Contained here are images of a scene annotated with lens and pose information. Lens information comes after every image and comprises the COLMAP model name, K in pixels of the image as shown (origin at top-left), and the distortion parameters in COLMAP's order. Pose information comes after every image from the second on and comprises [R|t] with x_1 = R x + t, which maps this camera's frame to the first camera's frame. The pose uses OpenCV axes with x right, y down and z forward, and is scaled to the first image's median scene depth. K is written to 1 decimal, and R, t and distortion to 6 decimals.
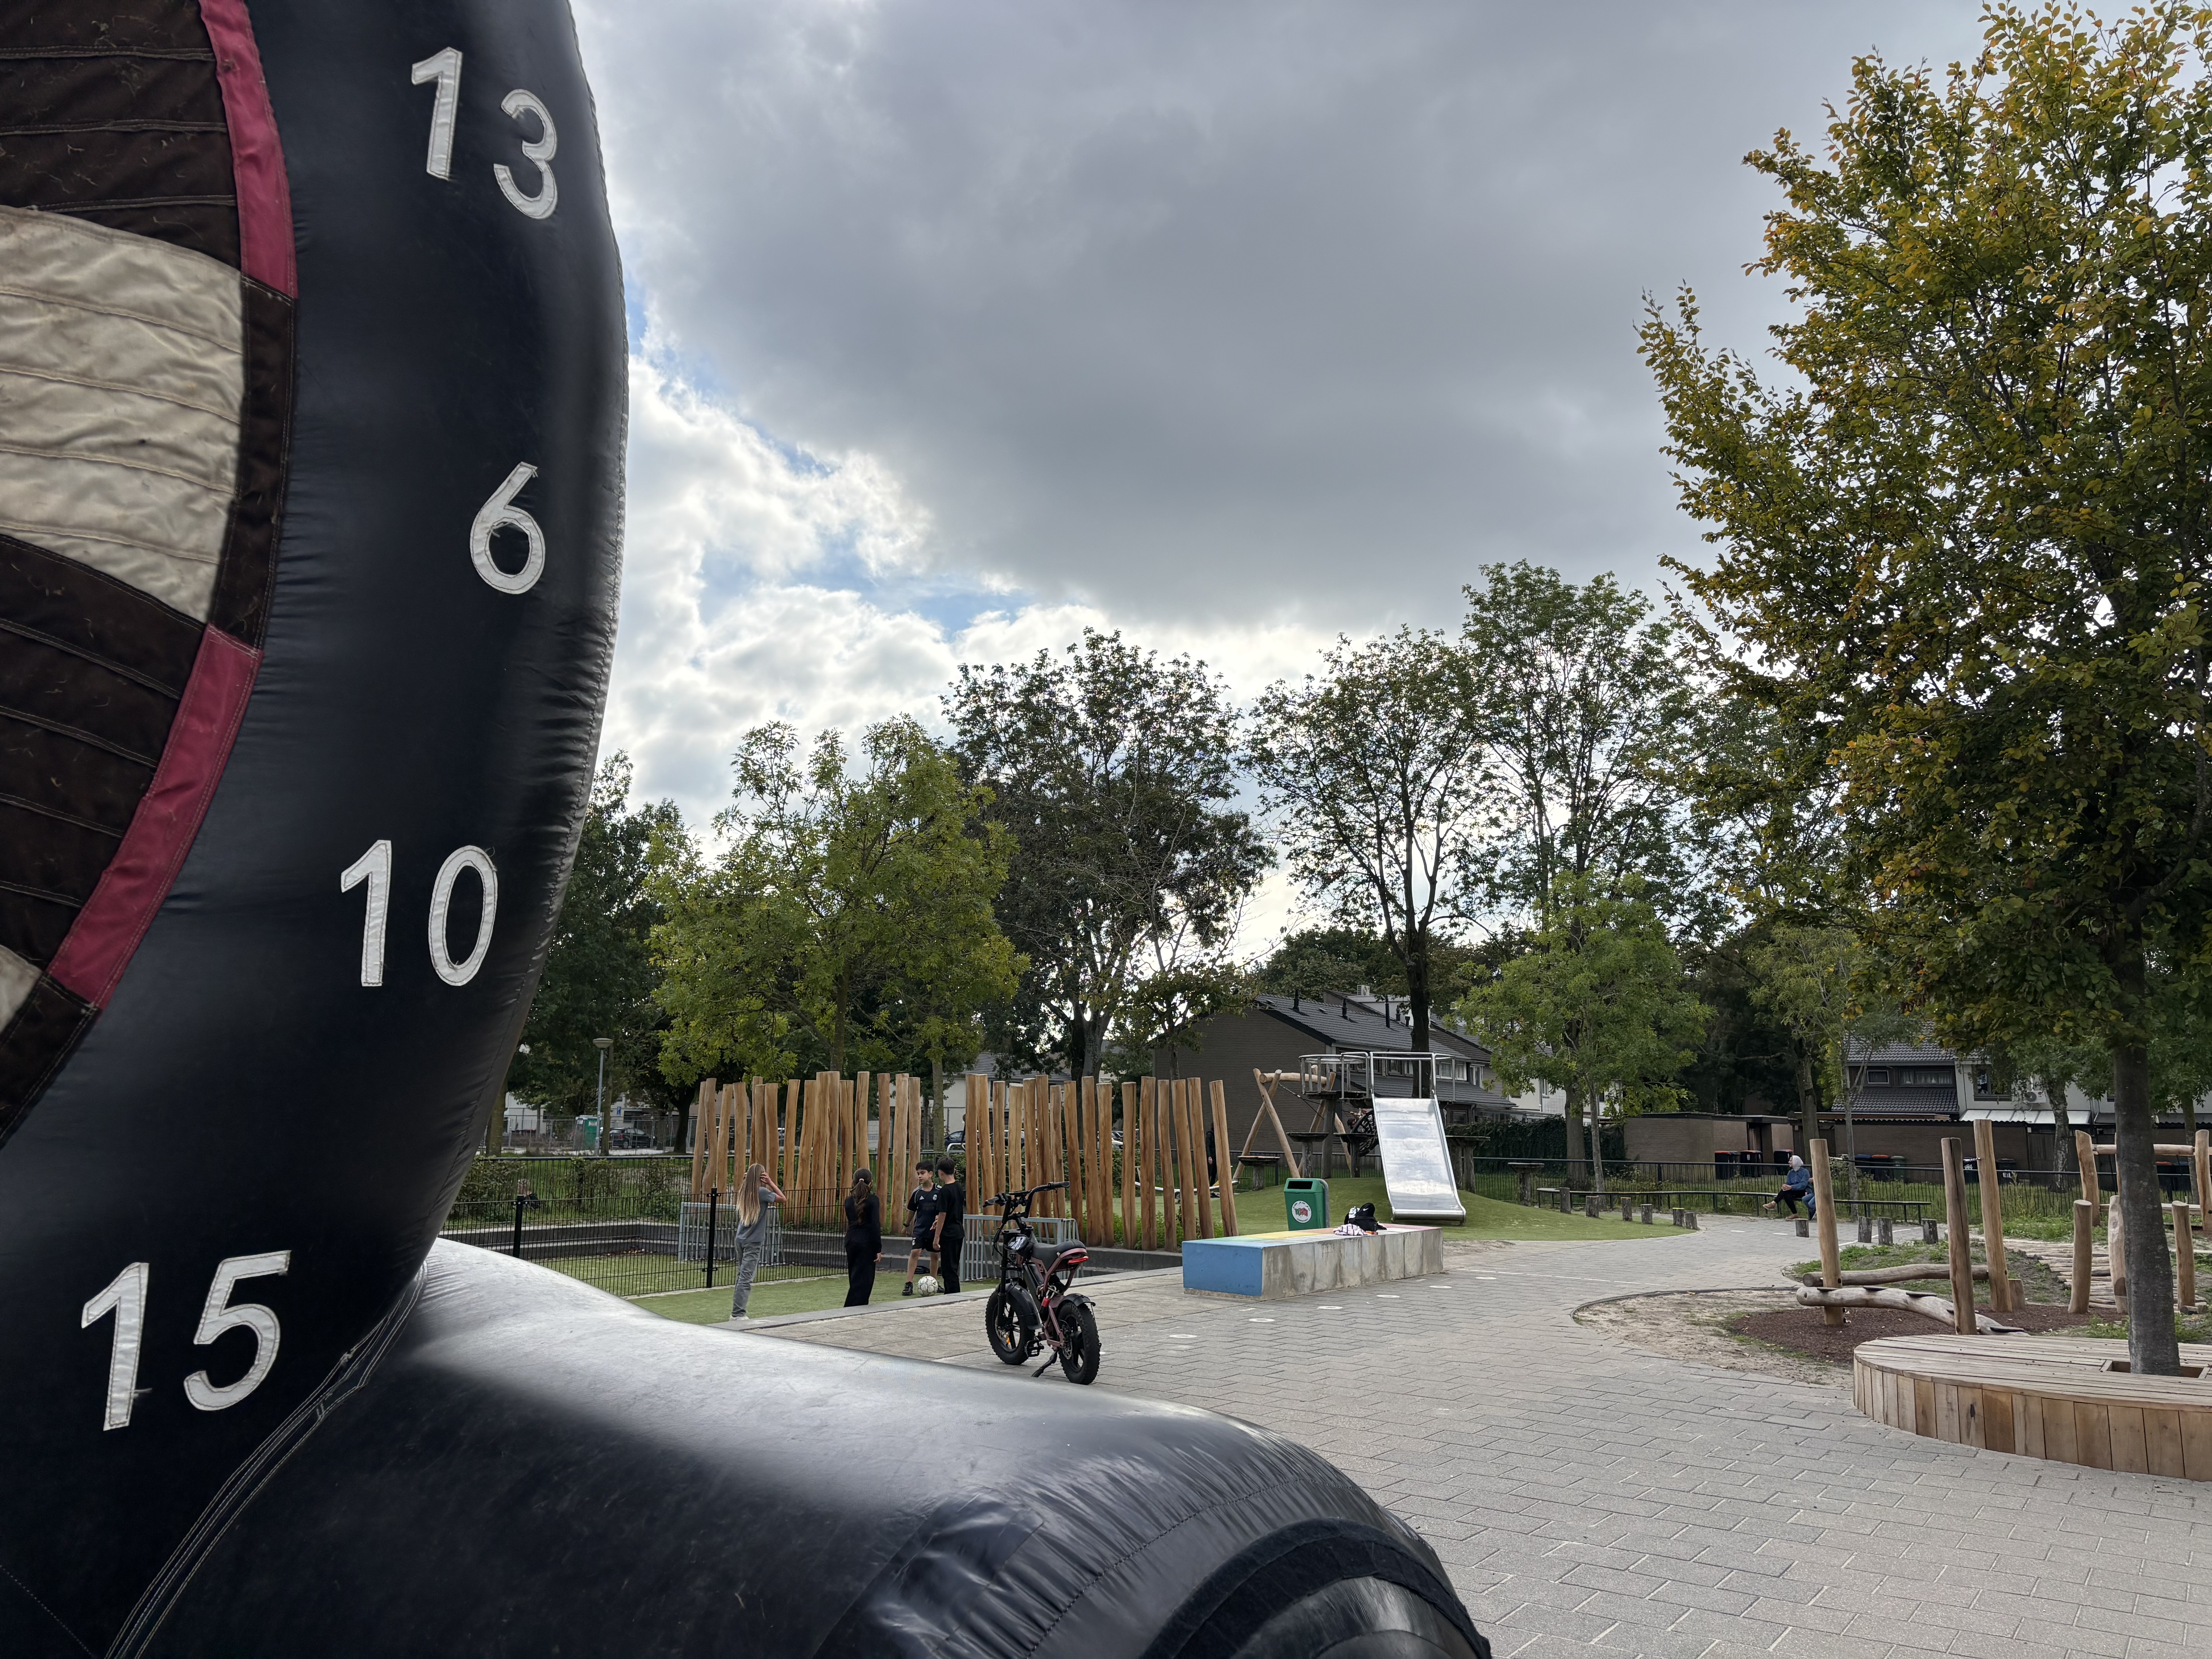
lens RADIAL K [[1624.4, 0, 1012.8], [0, 1624.4, 848.1], [0, 0, 1]] dist [0.024376, -0.007439]
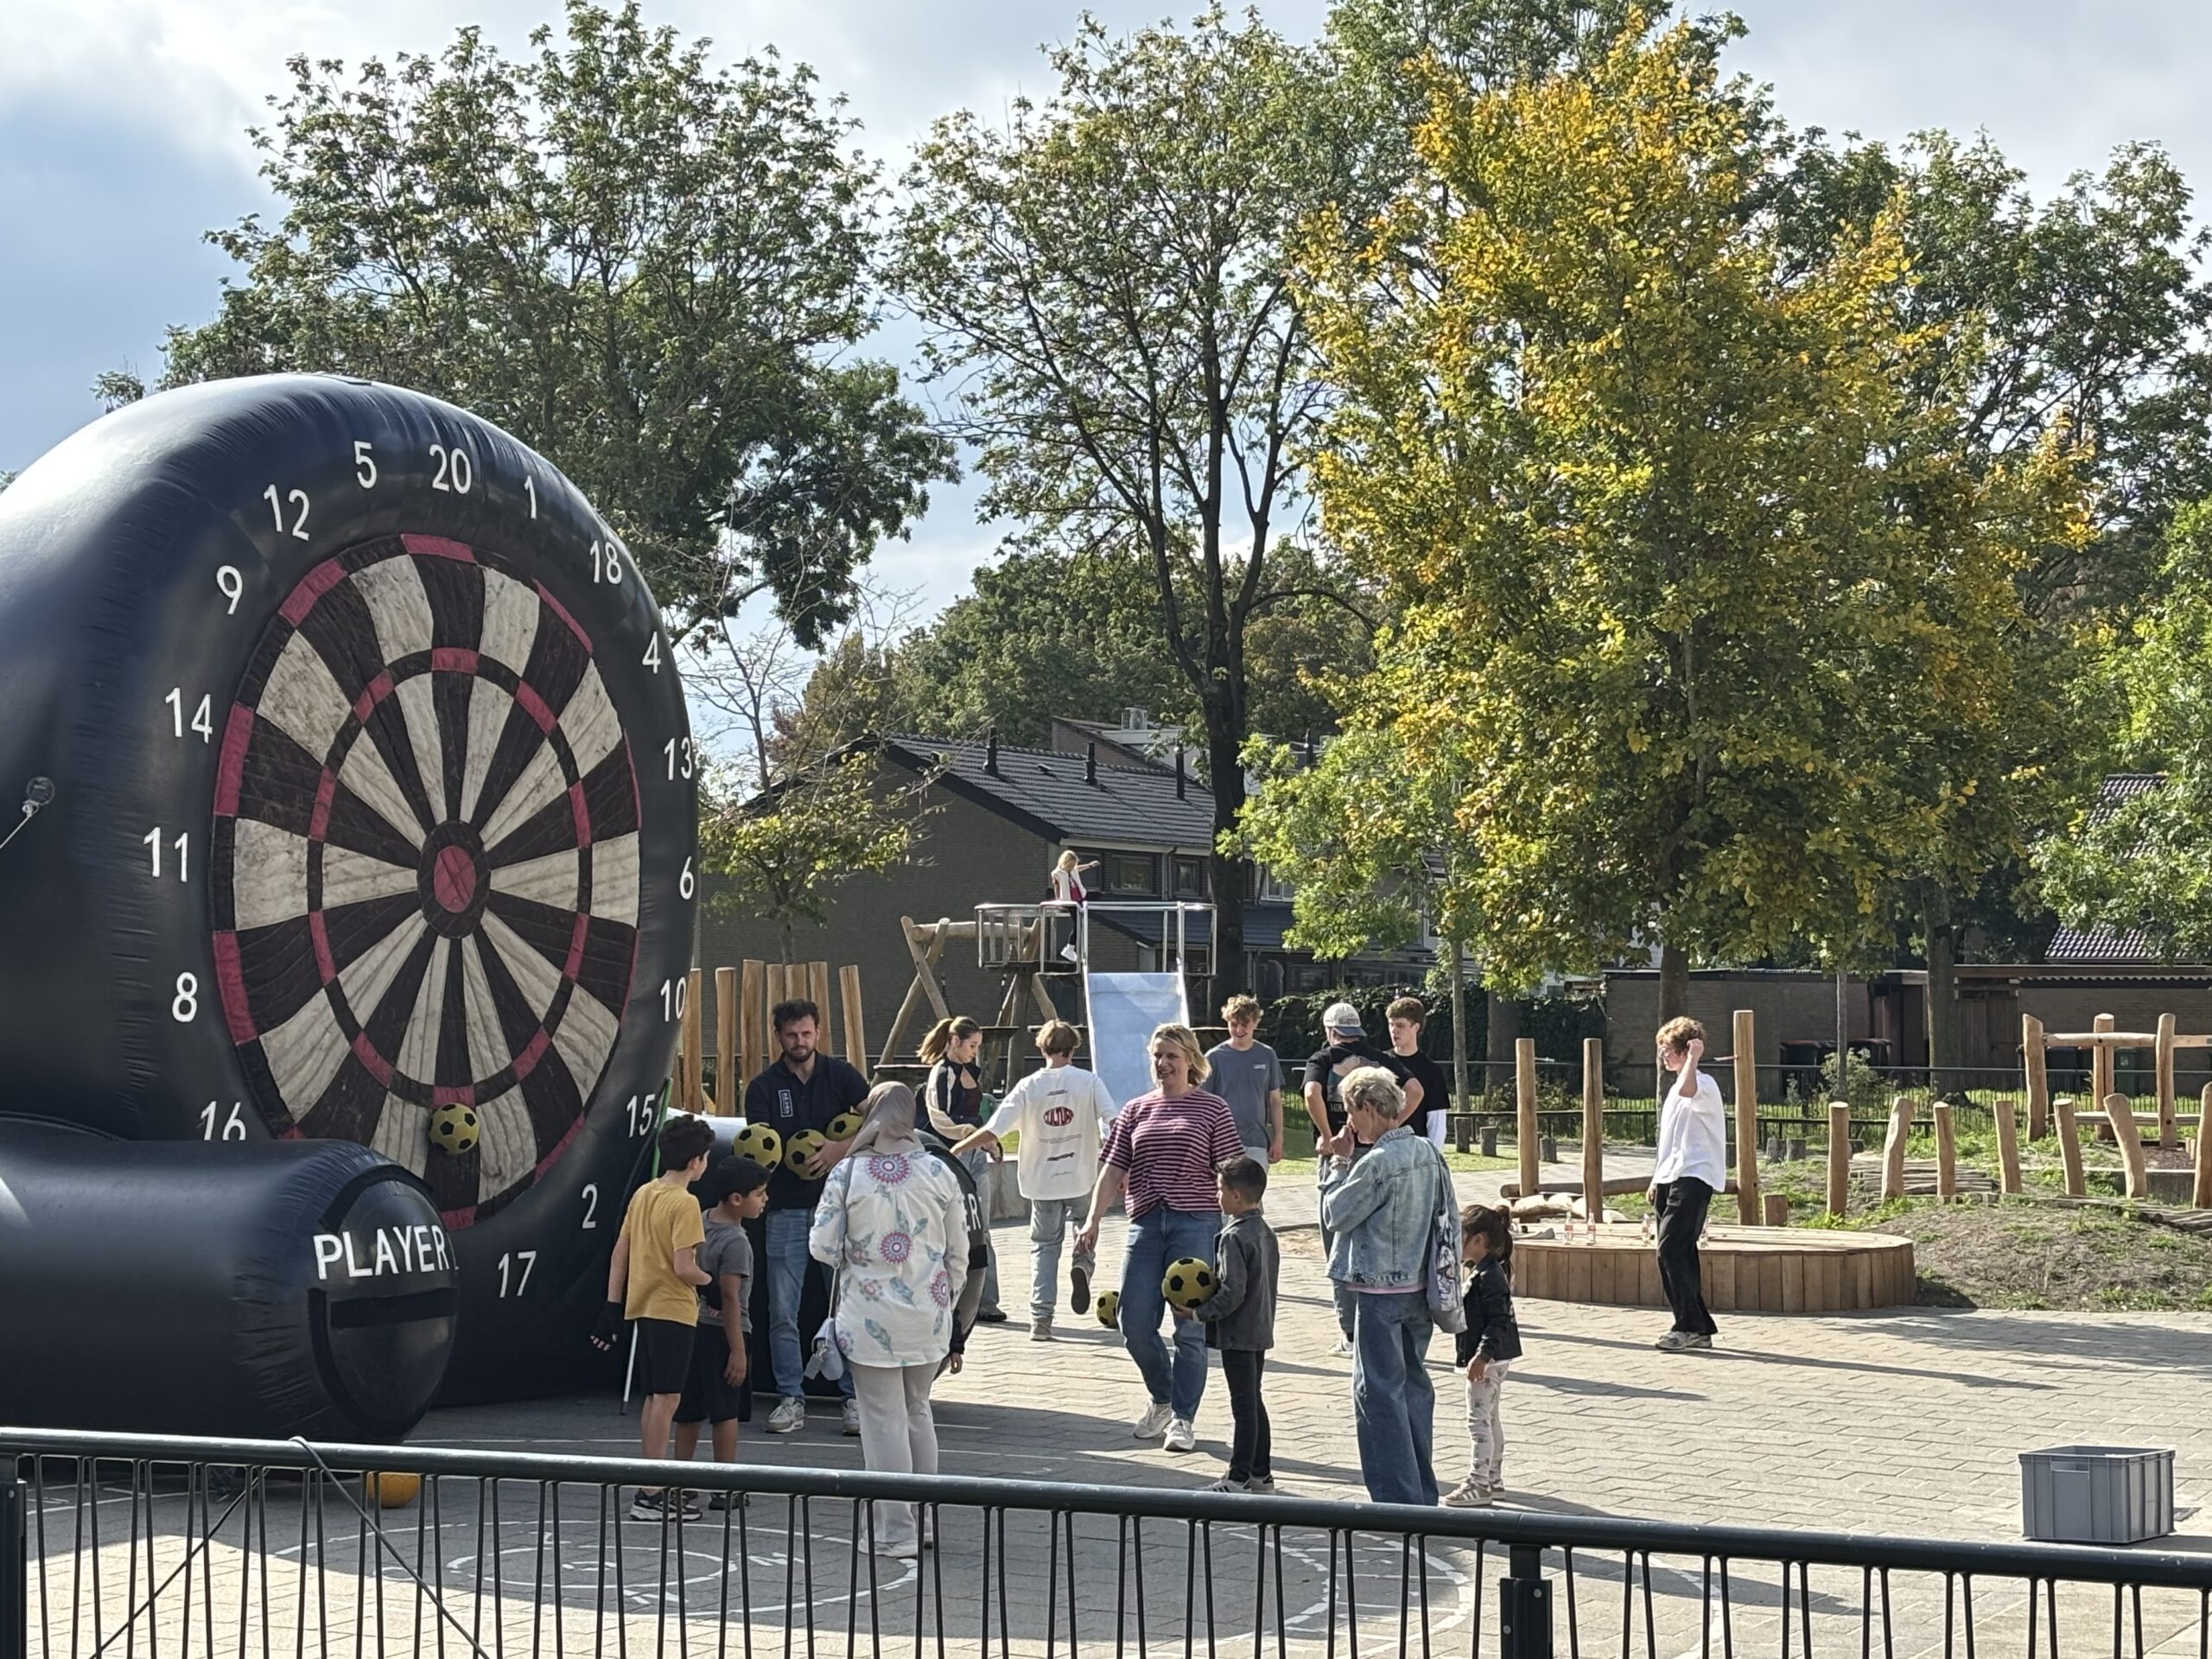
lens RADIAL K [[4346.8, 0, 1105.2], [0, 4346.8, 822.9], [0, 0, 1]] dist [0.458002, 0.000000]
pose [[0.981434, -0.007139, 0.191668, -0.048314], [-0.017712, 0.991663, 0.127632, -0.059895], [-0.190982, -0.128657, 0.973126, -0.318765]]
